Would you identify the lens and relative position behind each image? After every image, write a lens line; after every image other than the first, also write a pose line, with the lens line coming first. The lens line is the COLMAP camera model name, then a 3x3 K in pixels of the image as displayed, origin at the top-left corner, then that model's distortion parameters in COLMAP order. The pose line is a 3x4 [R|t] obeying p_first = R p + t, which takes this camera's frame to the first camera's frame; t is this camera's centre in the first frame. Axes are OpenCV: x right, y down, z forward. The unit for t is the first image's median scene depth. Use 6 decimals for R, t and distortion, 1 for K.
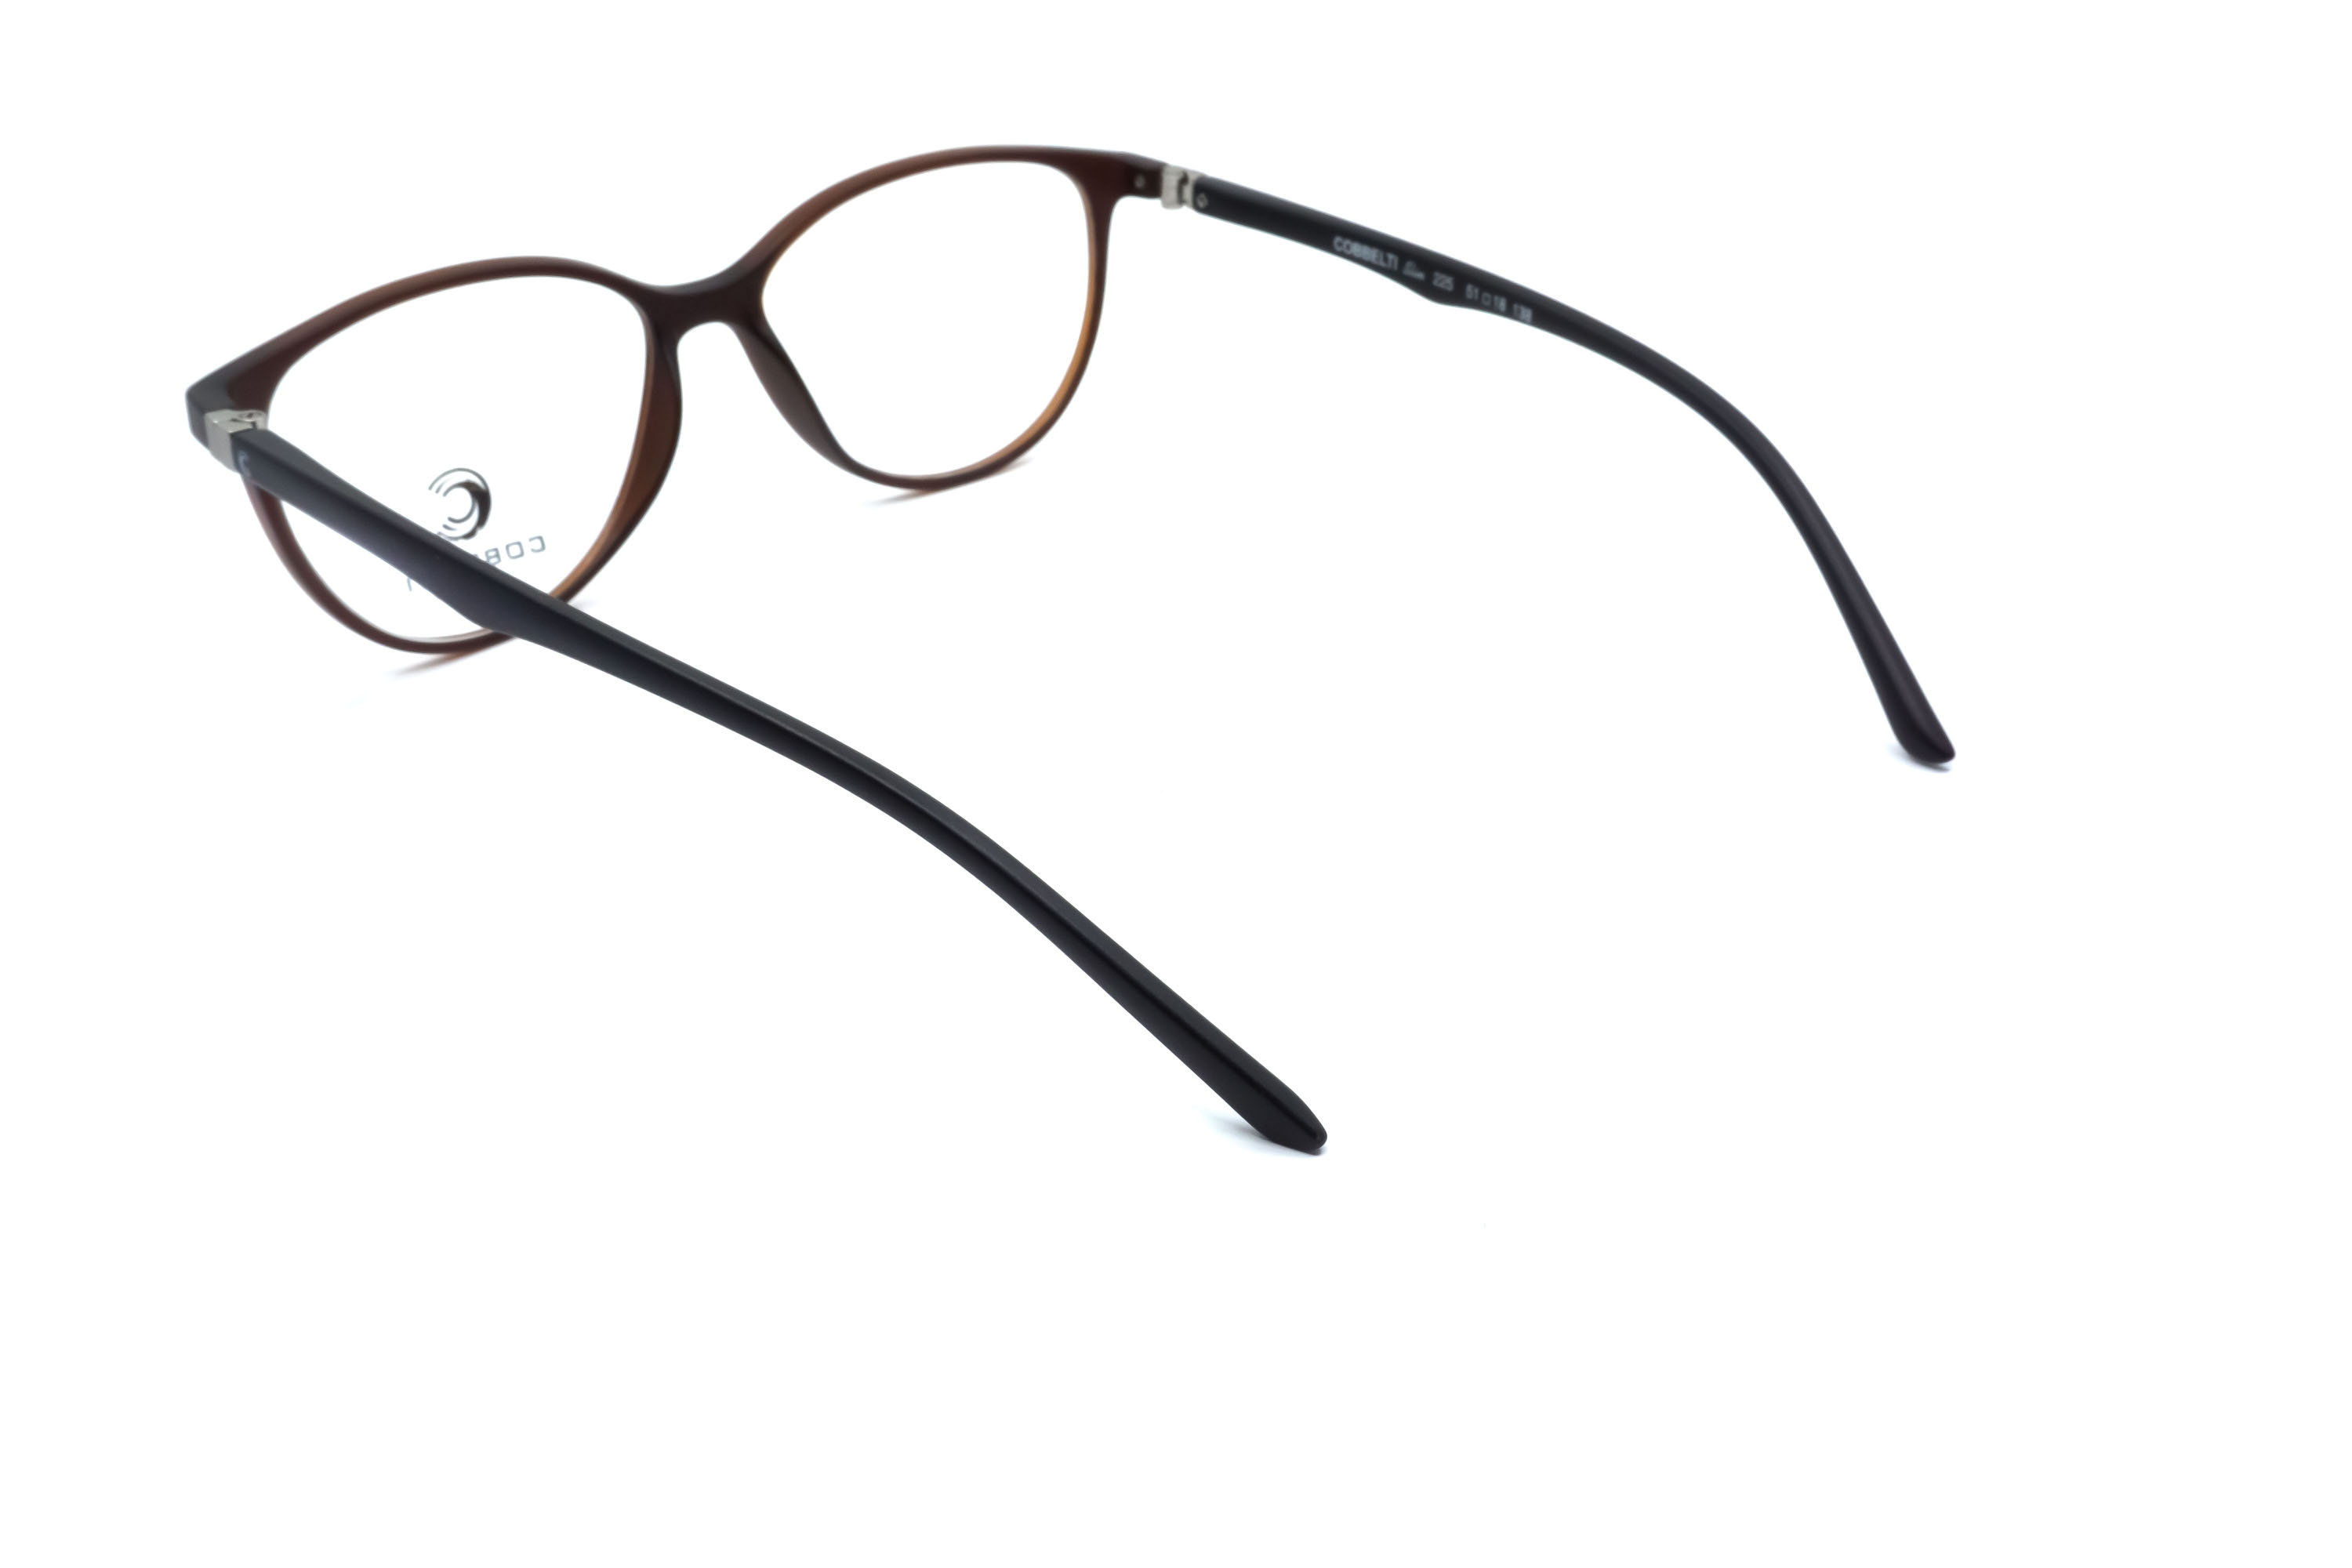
lens RADIAL K [[2624.1, 0, 1176.0], [0, 2624.1, 784.0], [0, 0, 1]] dist [0.009831, 0.015566]
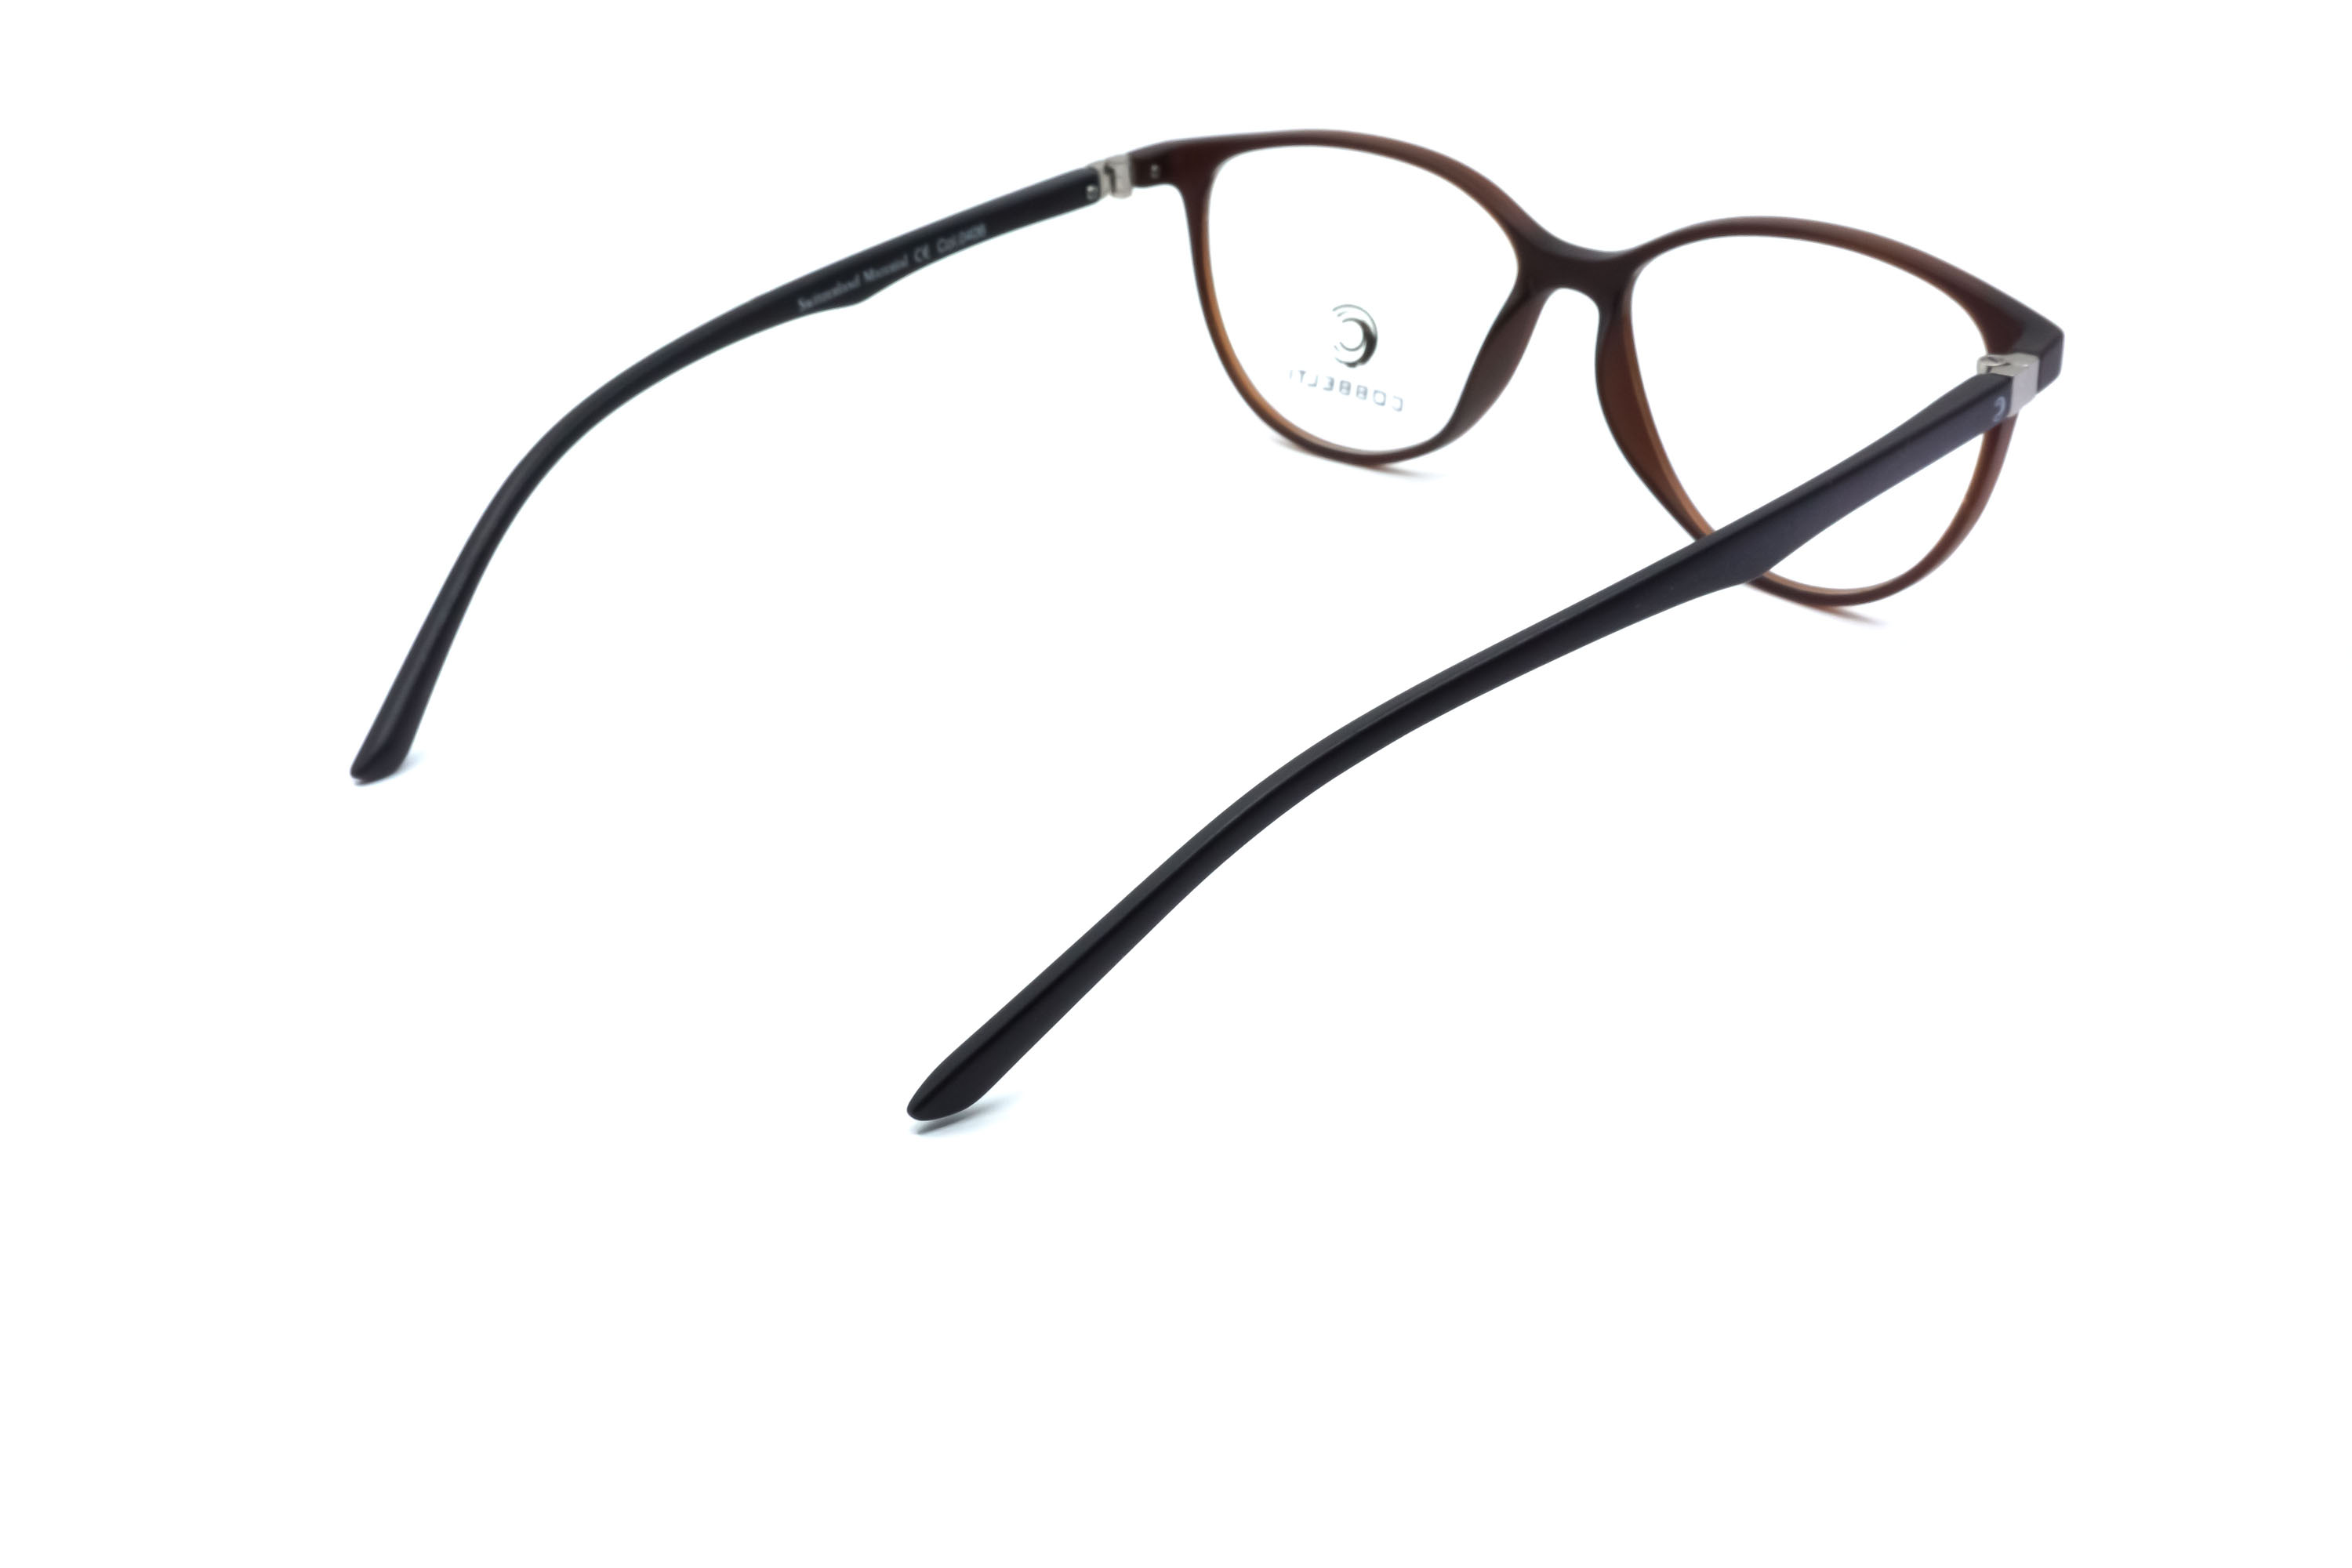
lens RADIAL K [[2624.1, 0, 1176.0], [0, 2624.1, 784.0], [0, 0, 1]] dist [0.009831, 0.015566]
pose [[-0.012743, 0.469293, -0.882951, 0.788680], [-0.424775, 0.796844, 0.429657, -0.387500], [0.905209, 0.380531, 0.189190, 0.739127]]
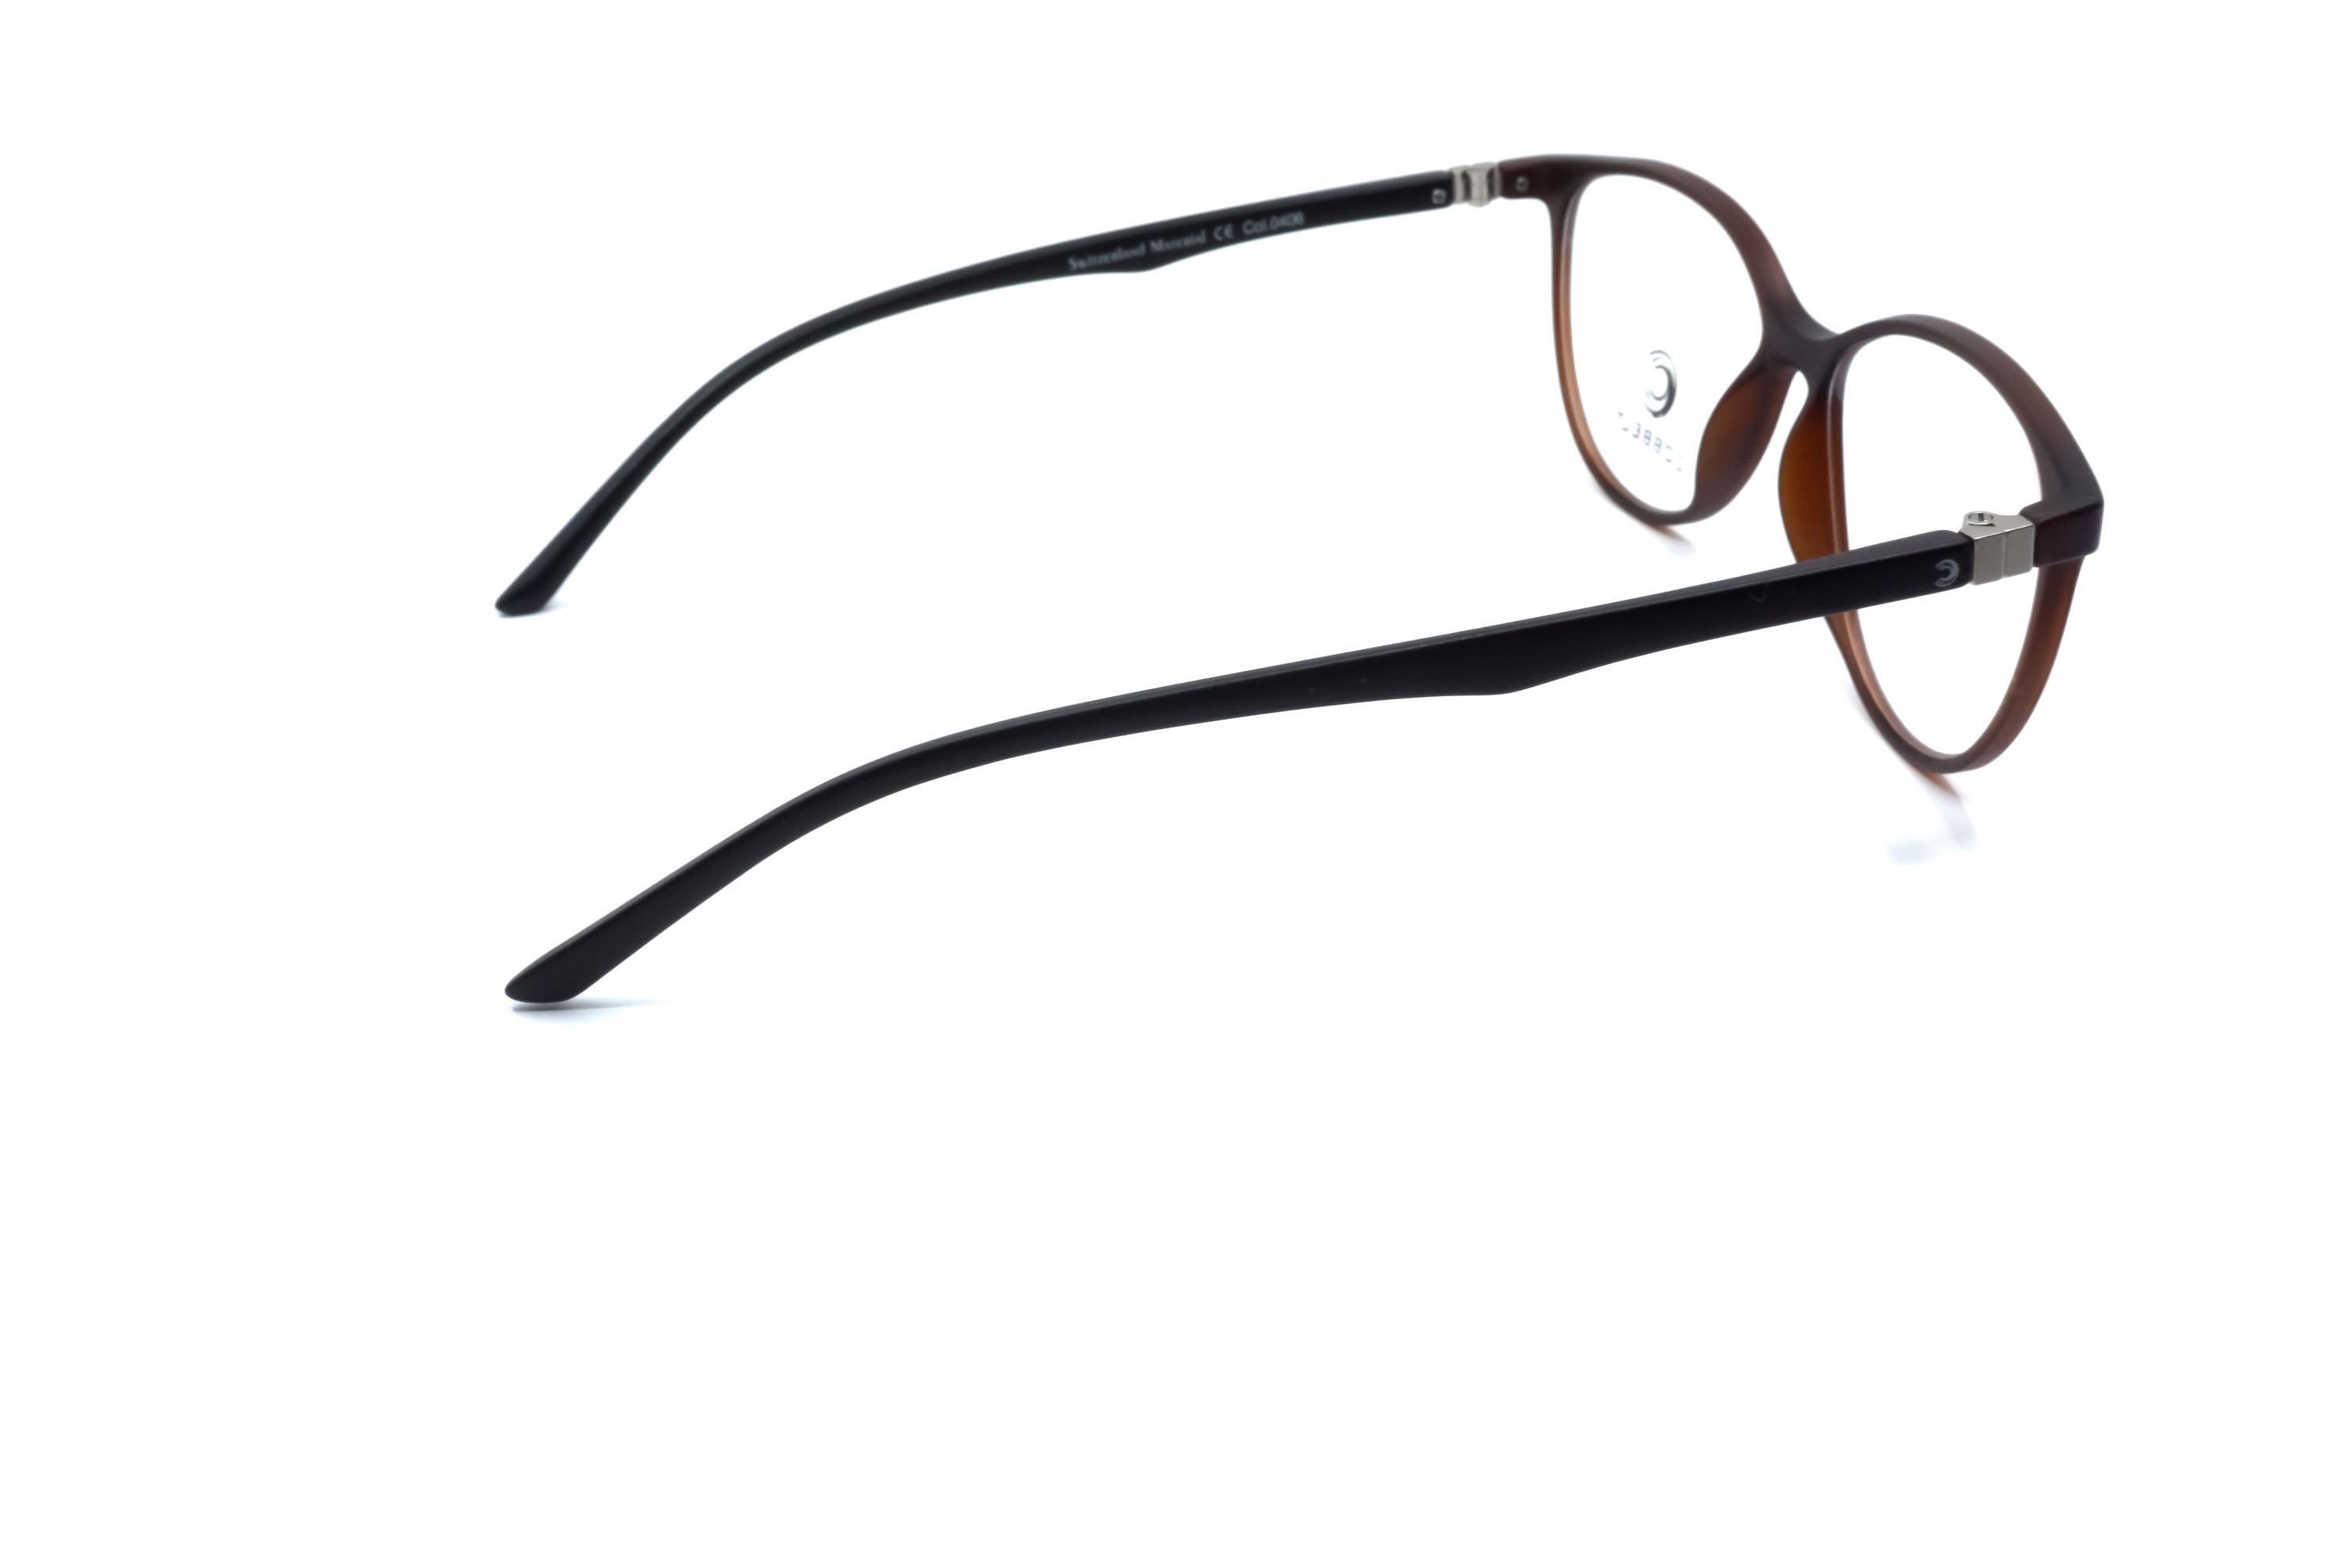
lens RADIAL K [[2597.3, 0, 1176.0], [0, 2597.3, 784.0], [0, 0, 1]] dist [0.011290, -0.003352]
pose [[-0.518278, 0.419422, -0.745301, 0.657043], [-0.349773, 0.691303, 0.632265, -0.564404], [0.780414, 0.588375, -0.211585, 1.097649]]
